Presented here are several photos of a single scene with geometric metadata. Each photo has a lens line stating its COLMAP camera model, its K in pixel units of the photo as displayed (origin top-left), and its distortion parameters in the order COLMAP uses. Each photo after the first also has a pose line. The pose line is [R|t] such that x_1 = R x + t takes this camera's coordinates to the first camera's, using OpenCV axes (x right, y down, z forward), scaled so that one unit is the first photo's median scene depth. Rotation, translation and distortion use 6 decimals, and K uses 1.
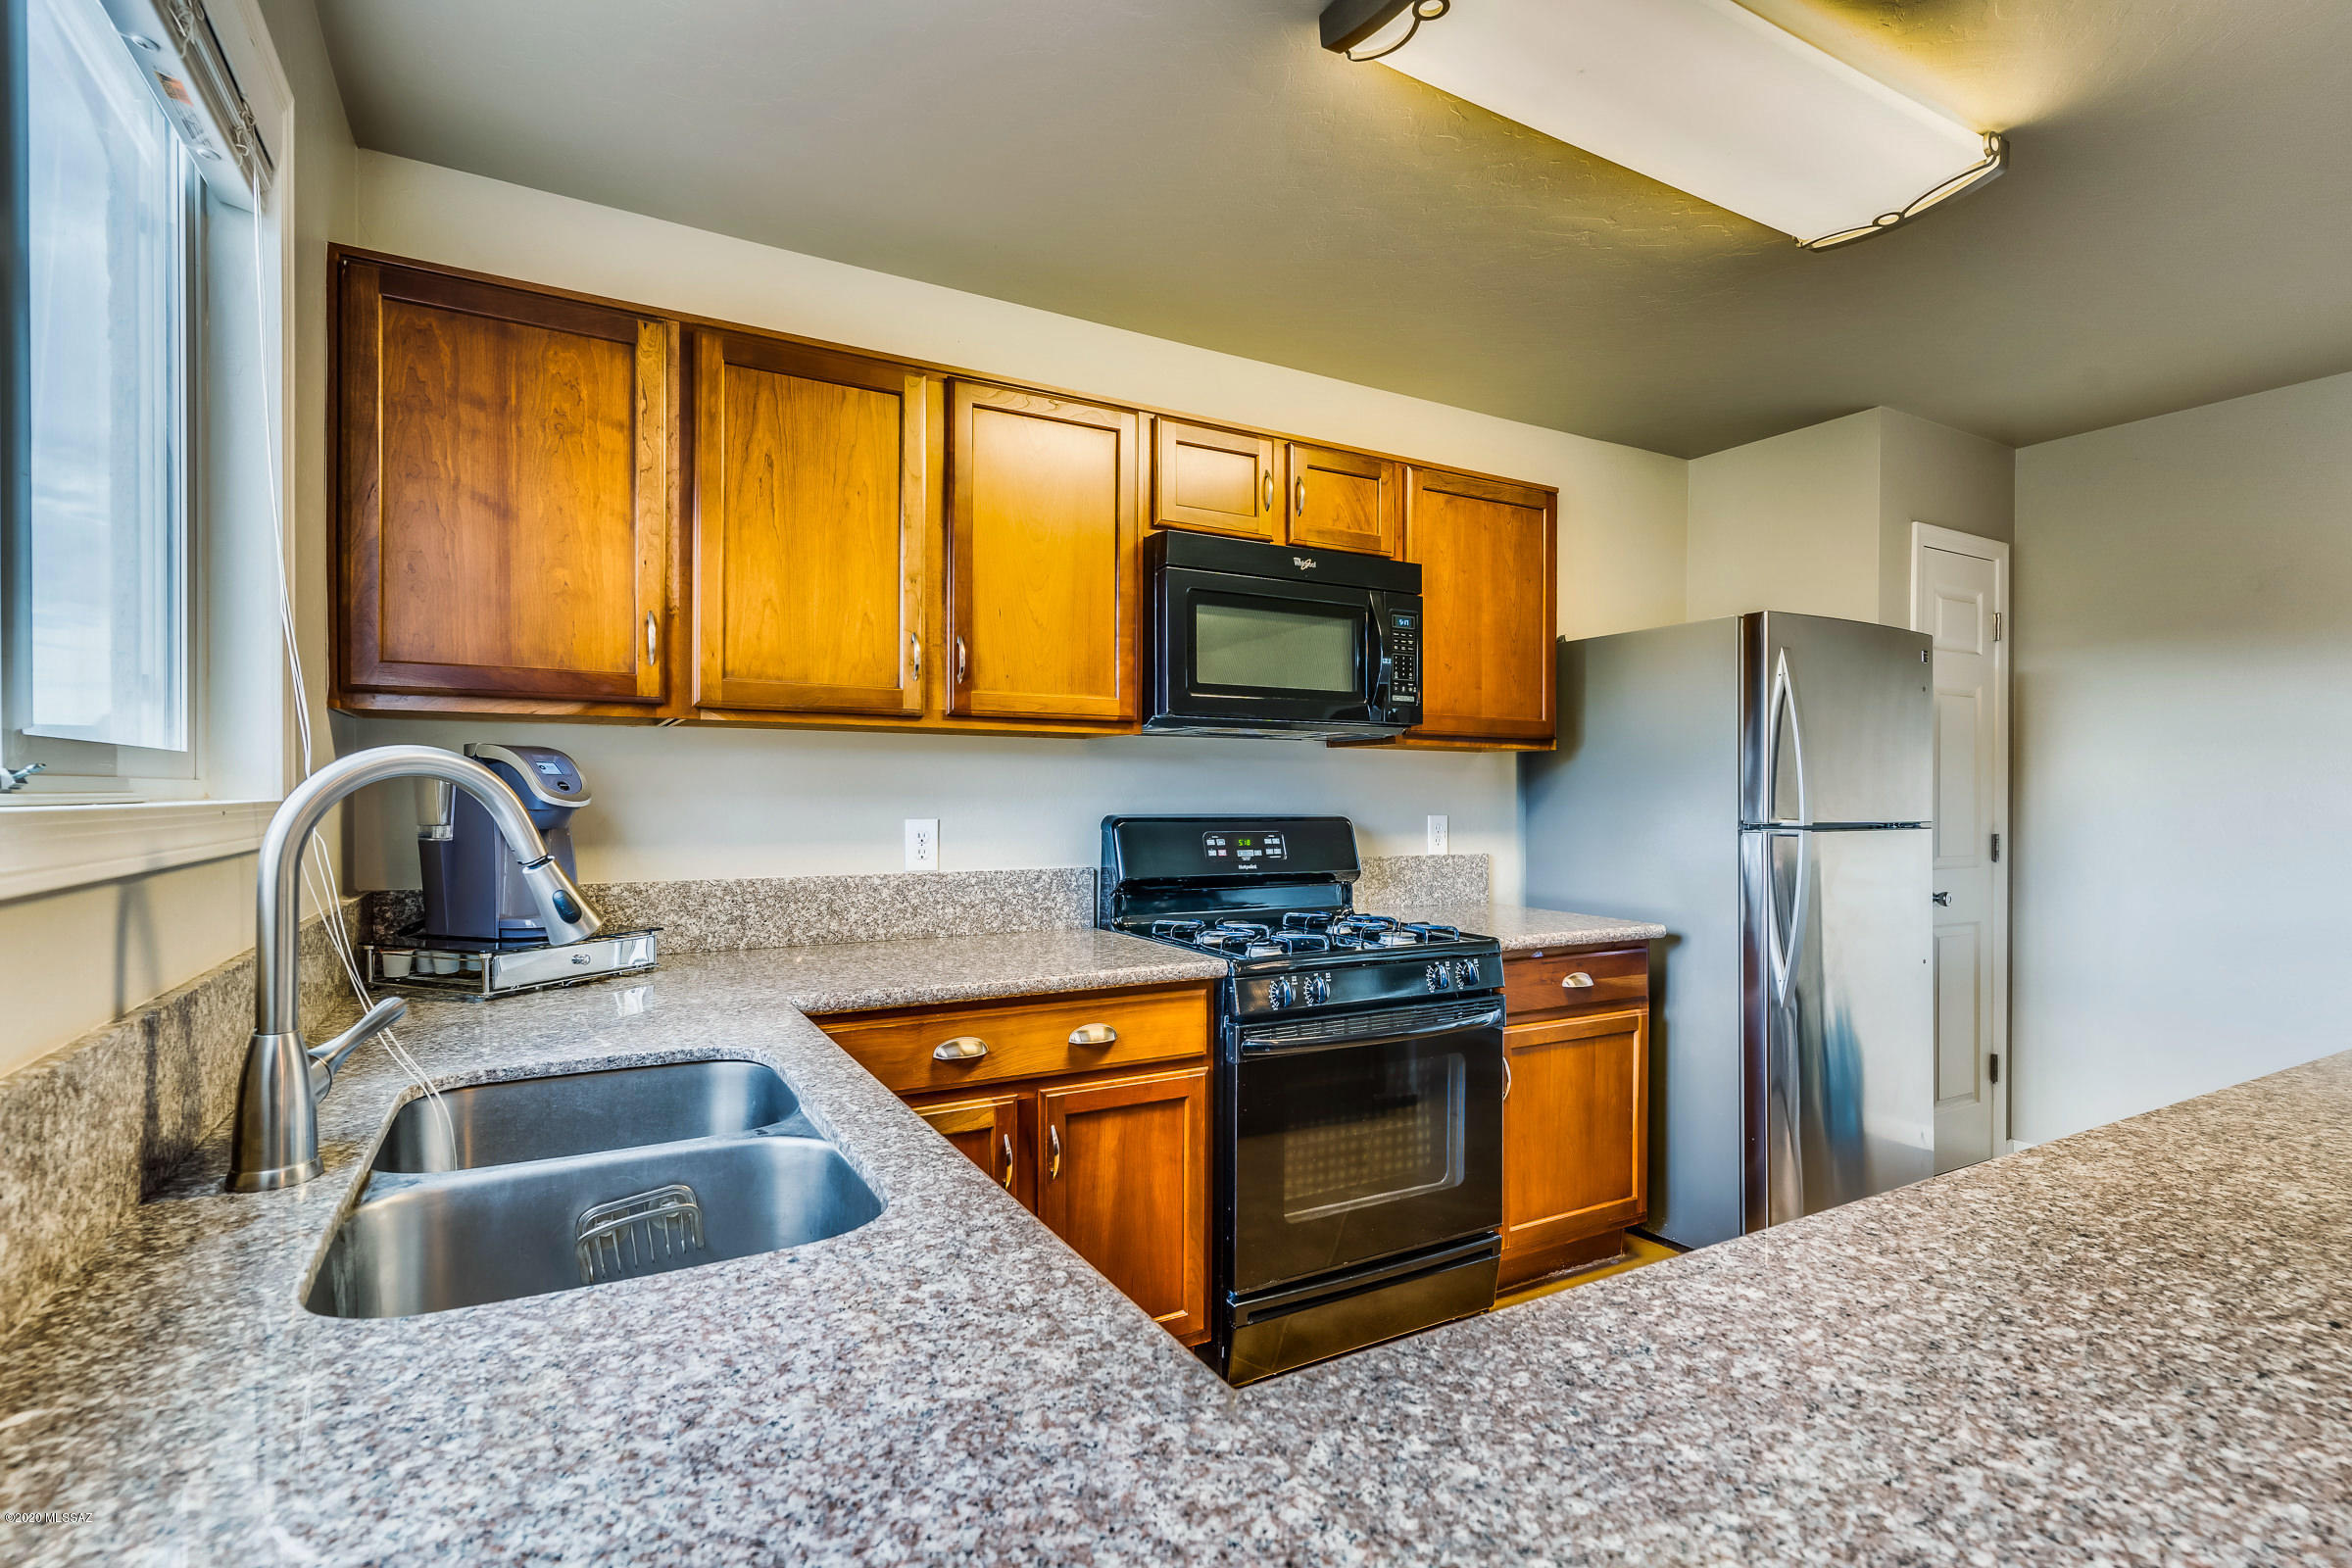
lens RADIAL K [[1202.0, 0, 1098.3], [0, 1202.0, 797.4], [0, 0, 1]] dist [0.013177, 0.000364]
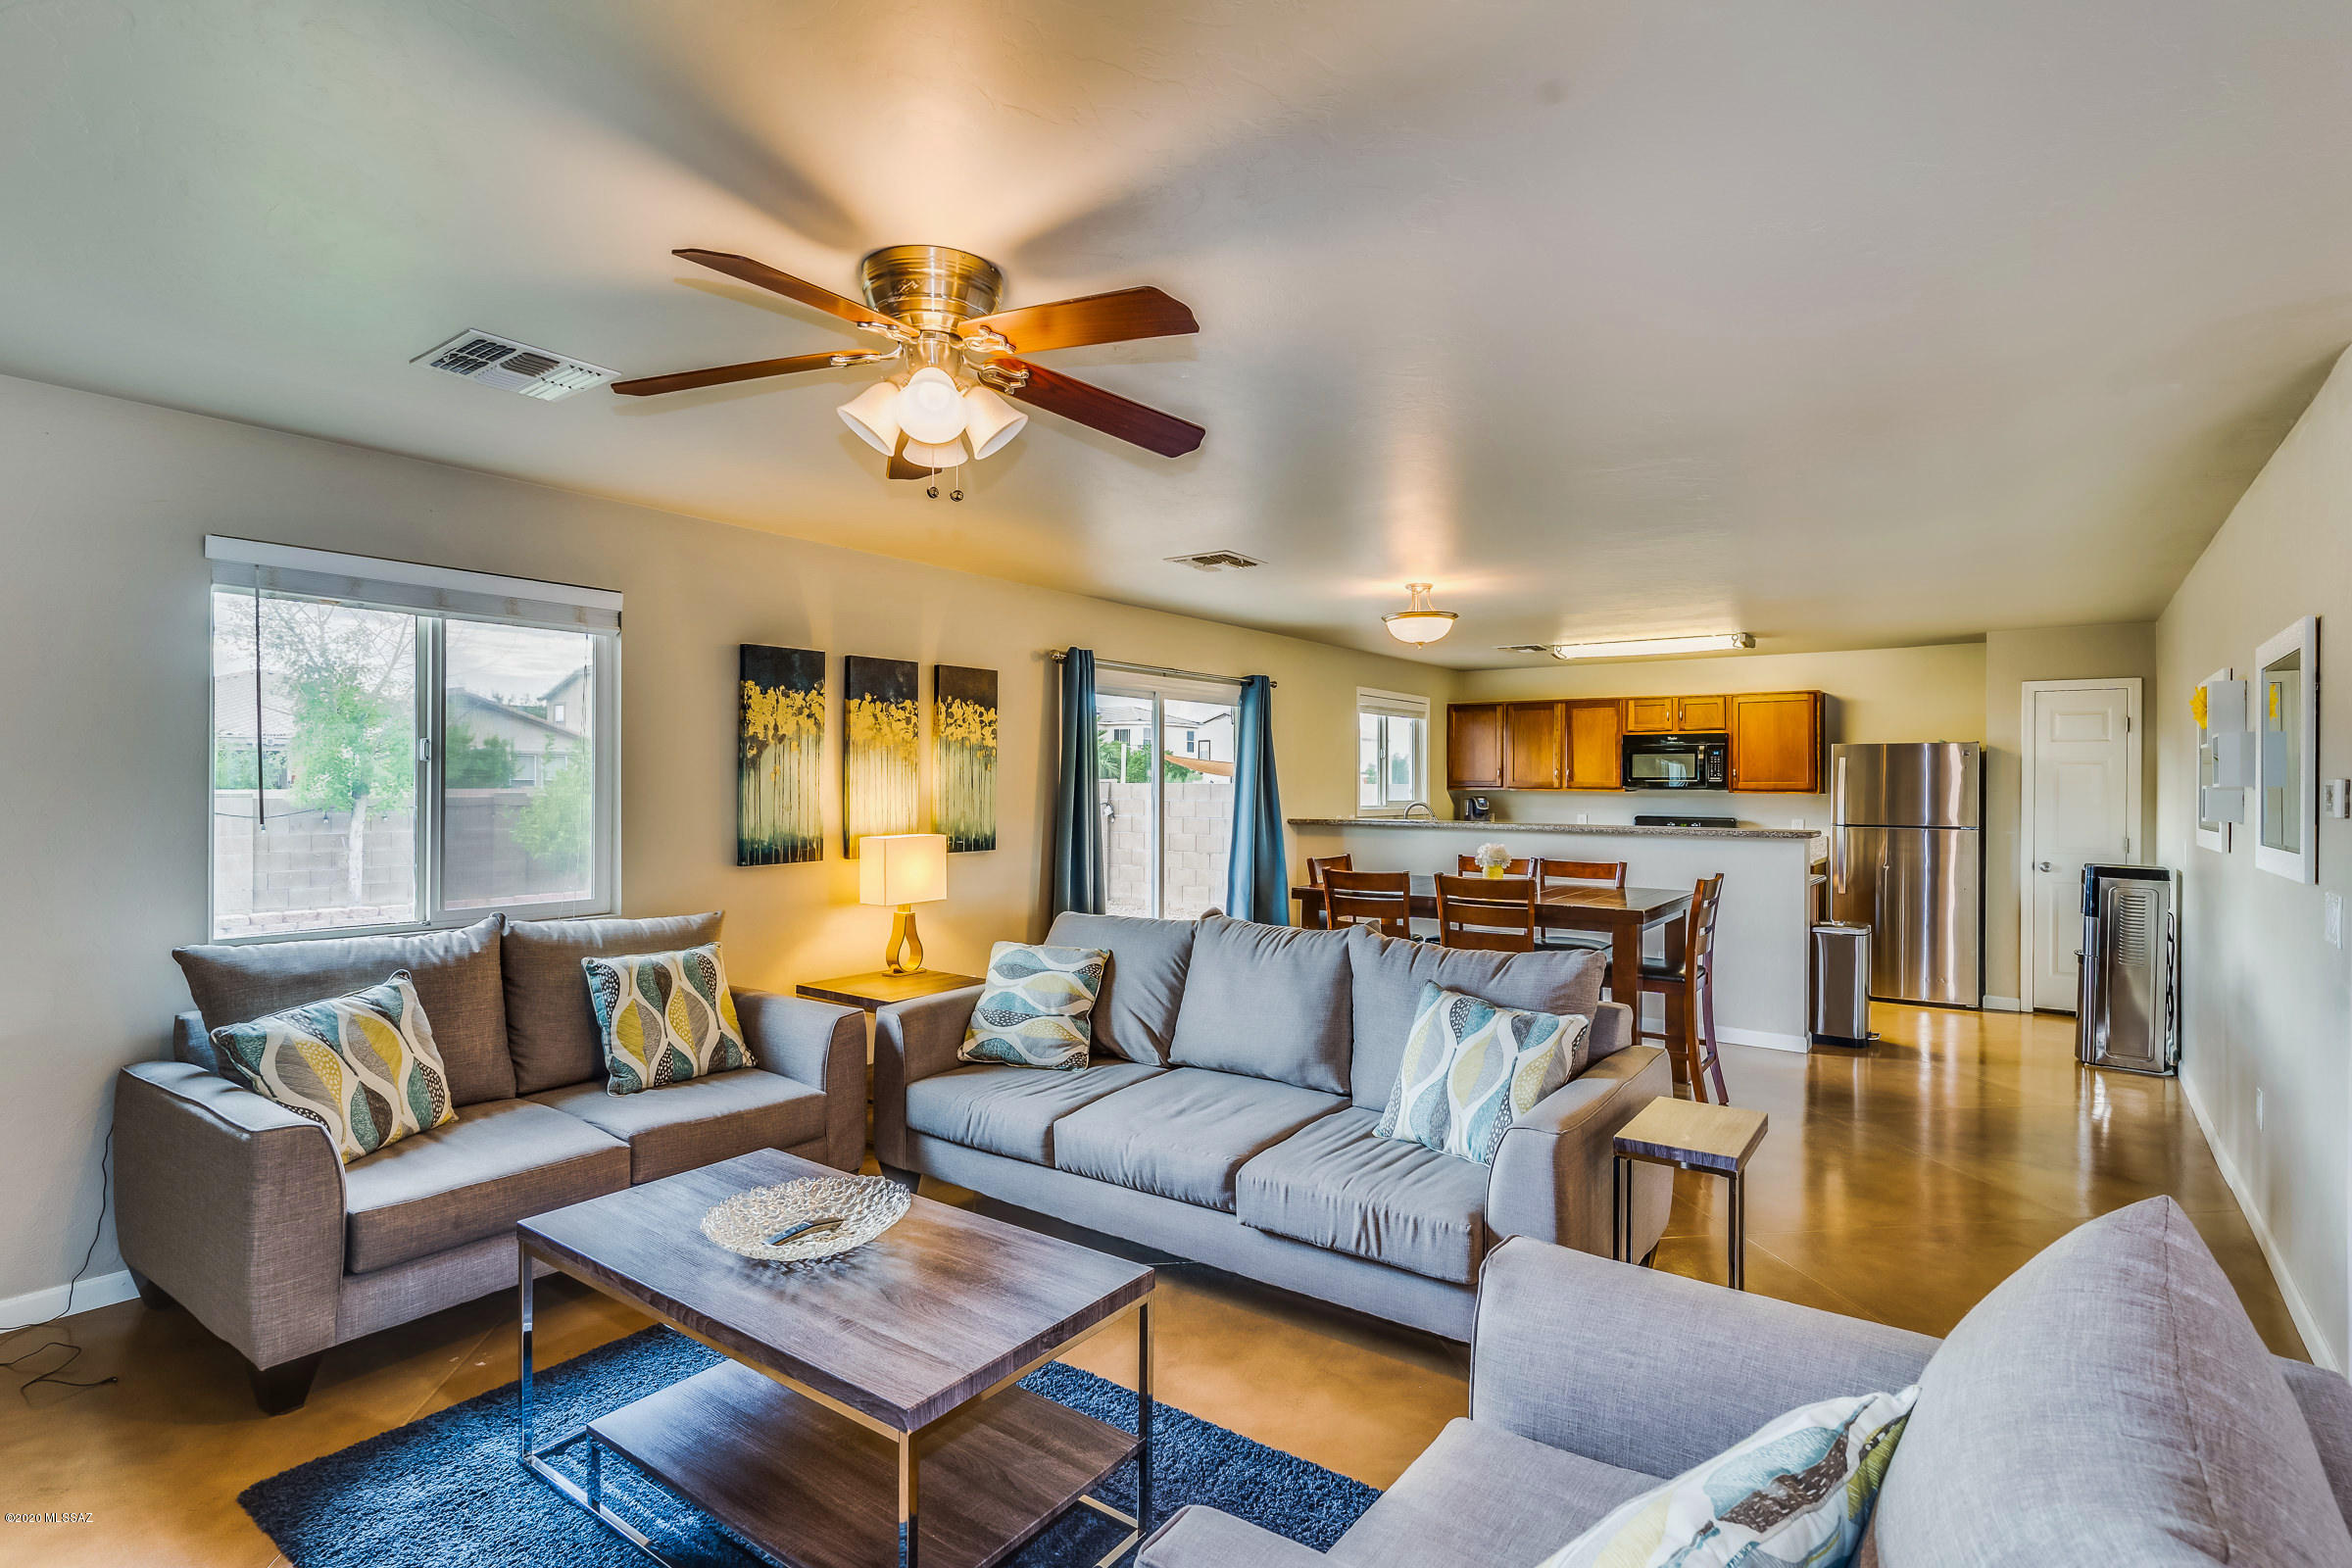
lens RADIAL K [[1139.9, 0, 1164.8], [0, 1139.9, 759.8], [0, 0, 1]] dist [0.000803, 0.002188]
pose [[0.390390, -0.021441, -0.920400, 2.671112], [-0.014268, 0.999468, -0.029335, -0.027803], [0.920539, 0.024585, 0.389876, -1.613242]]
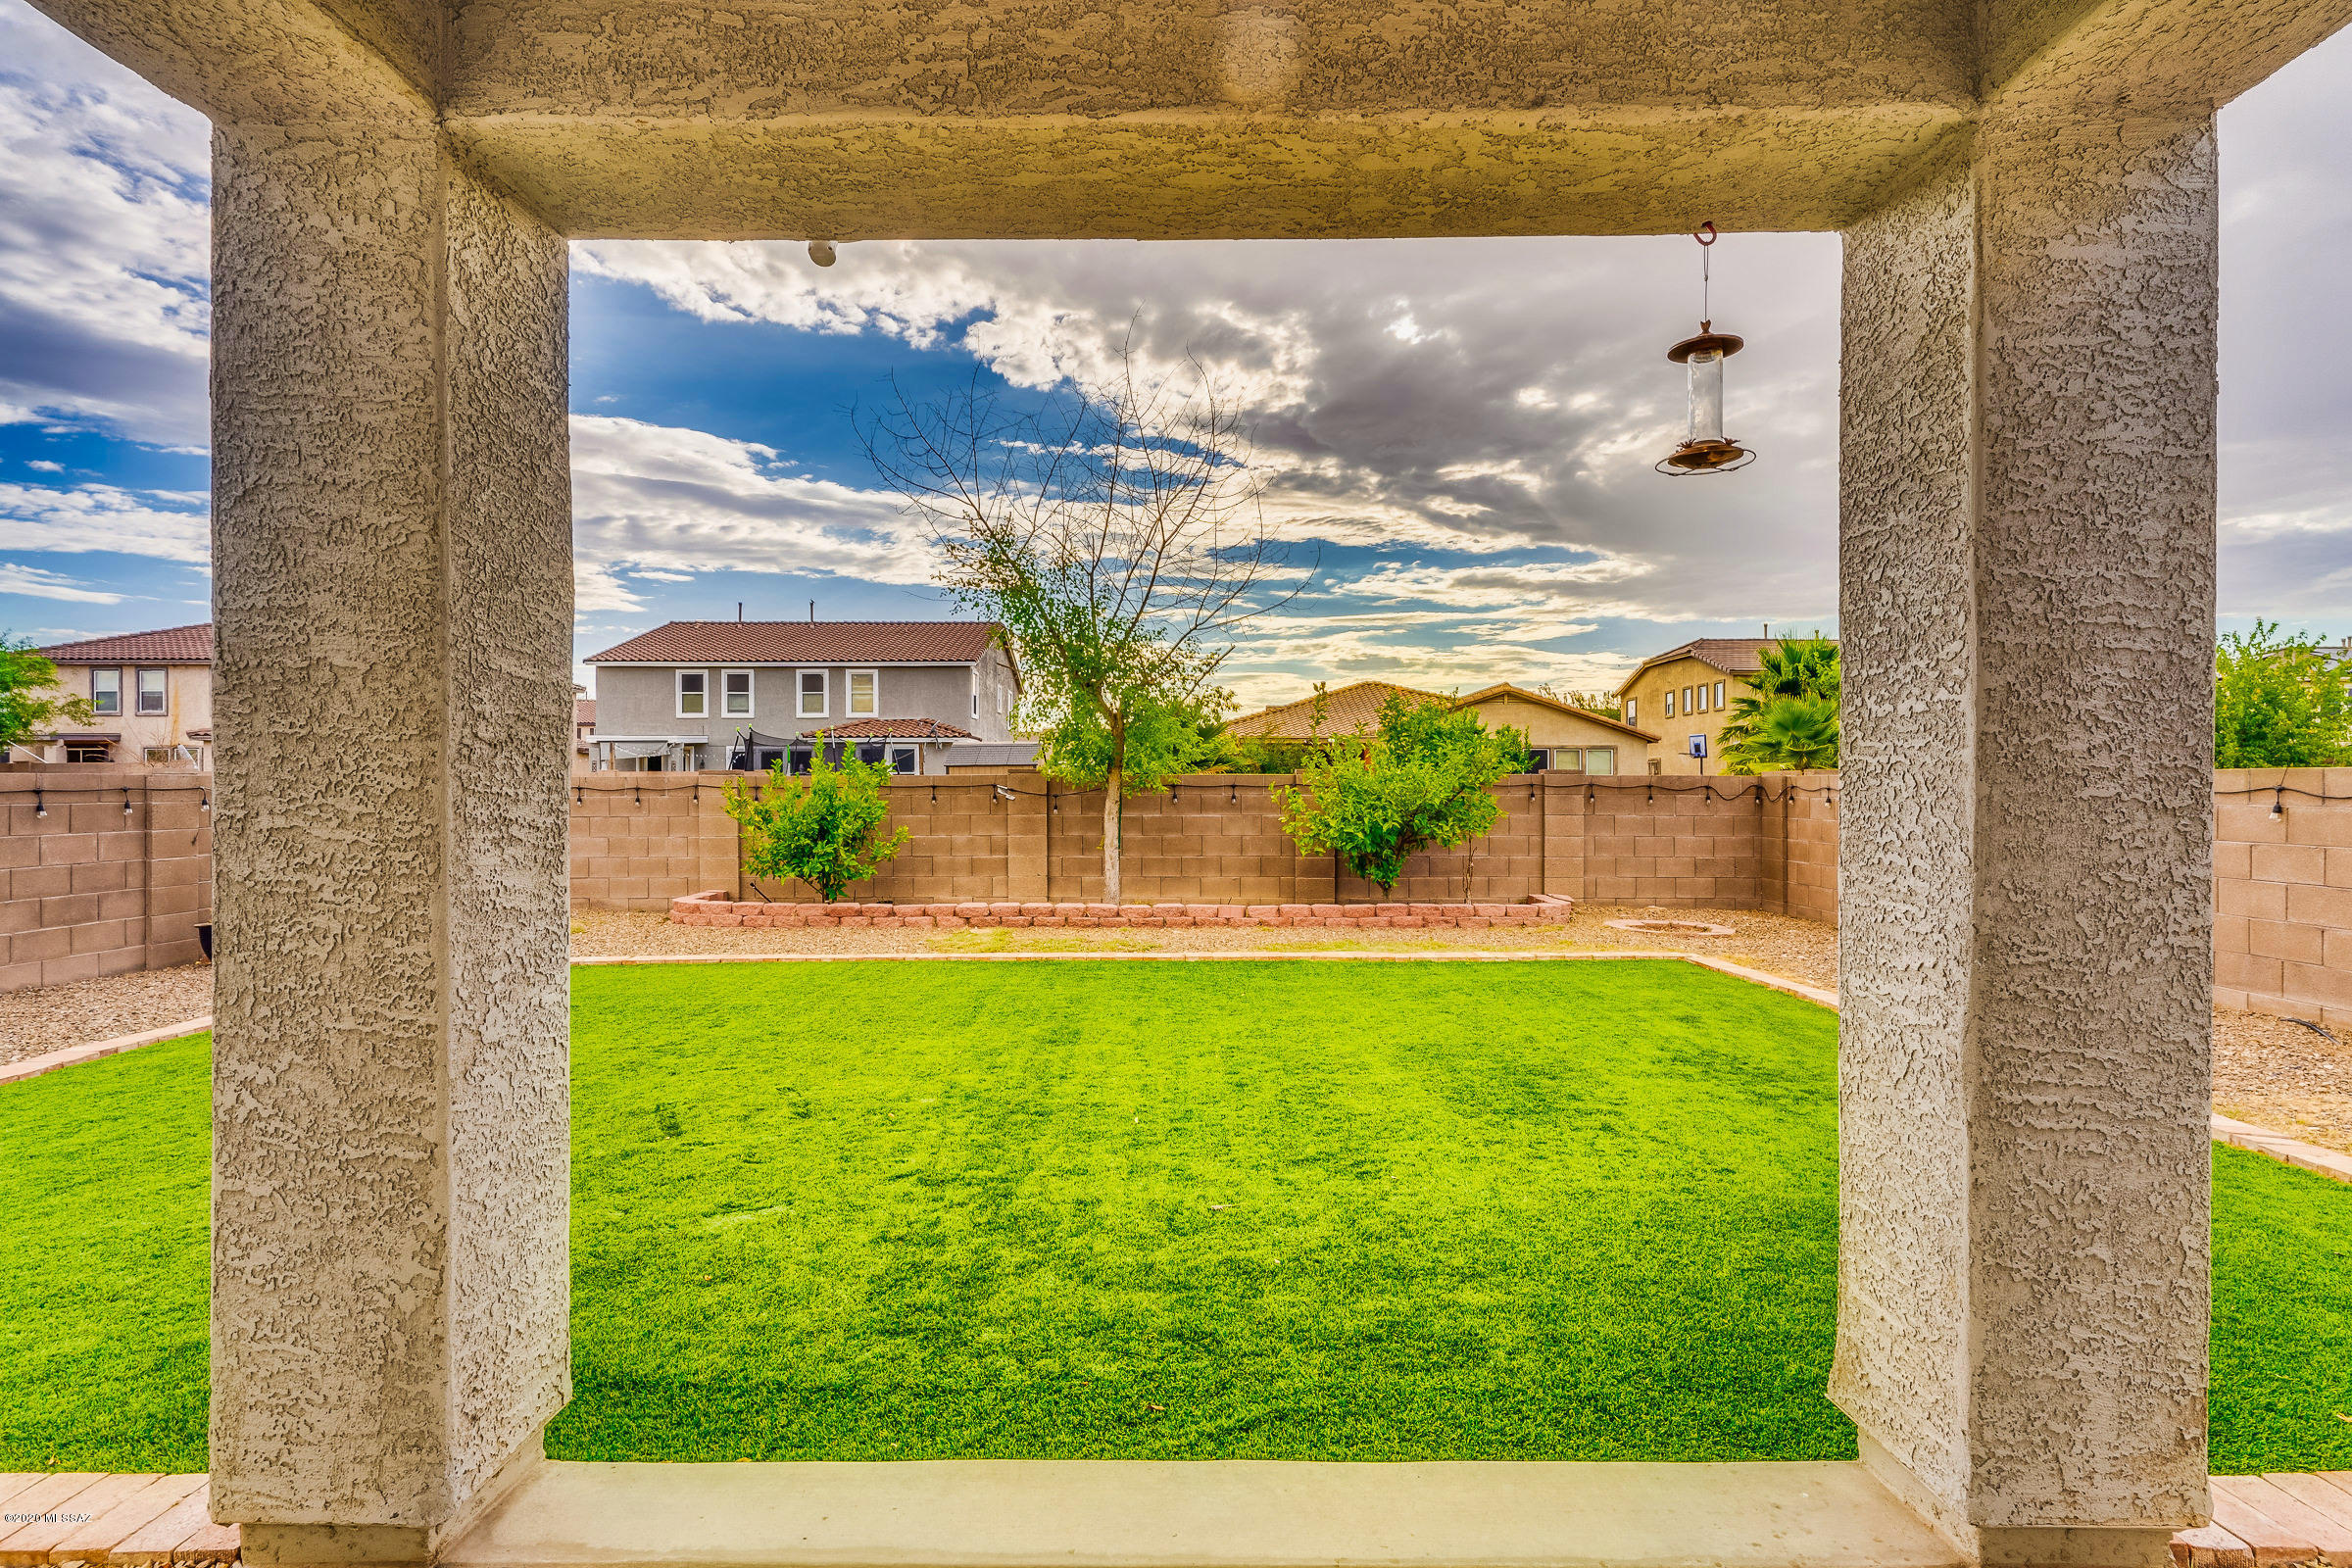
lens RADIAL K [[1139.9, 0, 1159.6], [0, 1139.9, 800.4], [0, 0, 1]] dist [0.000803, 0.002188]
pose [[-0.512210, 0.008050, -0.858822, 0.155926], [-0.013988, 0.999745, 0.017714, 0.068962], [0.858746, 0.021086, -0.511967, -0.683762]]
